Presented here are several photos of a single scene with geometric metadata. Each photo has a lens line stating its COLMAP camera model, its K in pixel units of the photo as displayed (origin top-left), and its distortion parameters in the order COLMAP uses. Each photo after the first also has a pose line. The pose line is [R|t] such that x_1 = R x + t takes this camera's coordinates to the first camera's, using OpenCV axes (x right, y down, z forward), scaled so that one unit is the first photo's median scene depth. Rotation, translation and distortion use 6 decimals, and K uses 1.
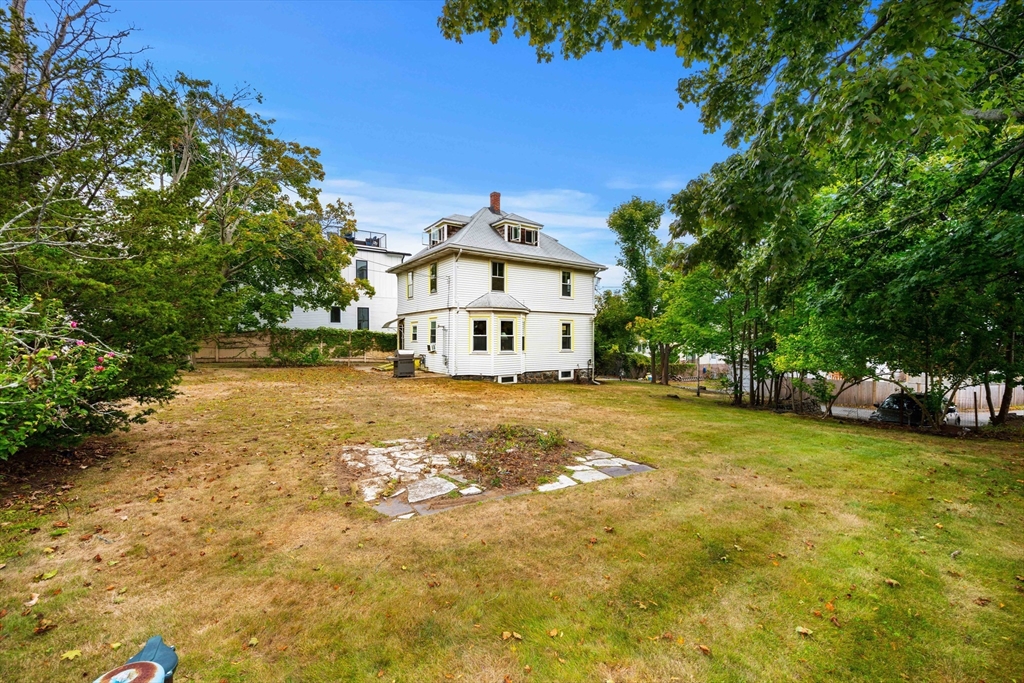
lens RADIAL K [[411.1, 0, 505.8], [0, 411.1, 336.1], [0, 0, 1]] dist [0.000524, 0.000030]
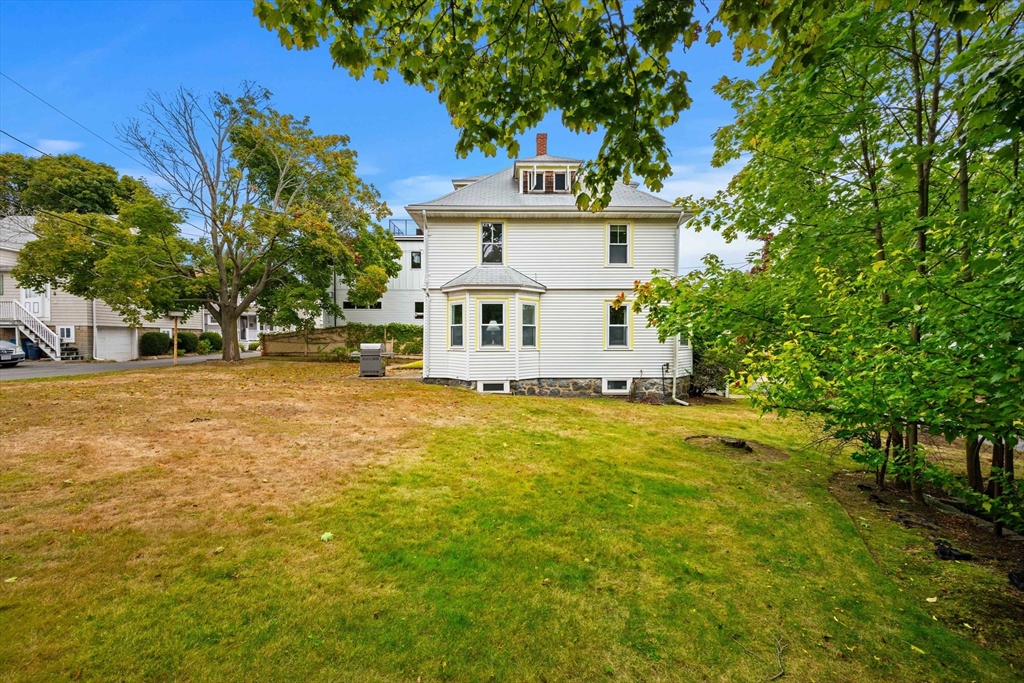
lens RADIAL K [[411.1, 0, 512.0], [0, 411.1, 341.7], [0, 0, 1]] dist [0.000524, 0.000030]
pose [[0.840688, -0.001306, -0.541518, 0.393557], [0.004587, 0.999978, 0.004710, 0.023780], [0.541500, -0.006444, 0.840676, 0.408705]]
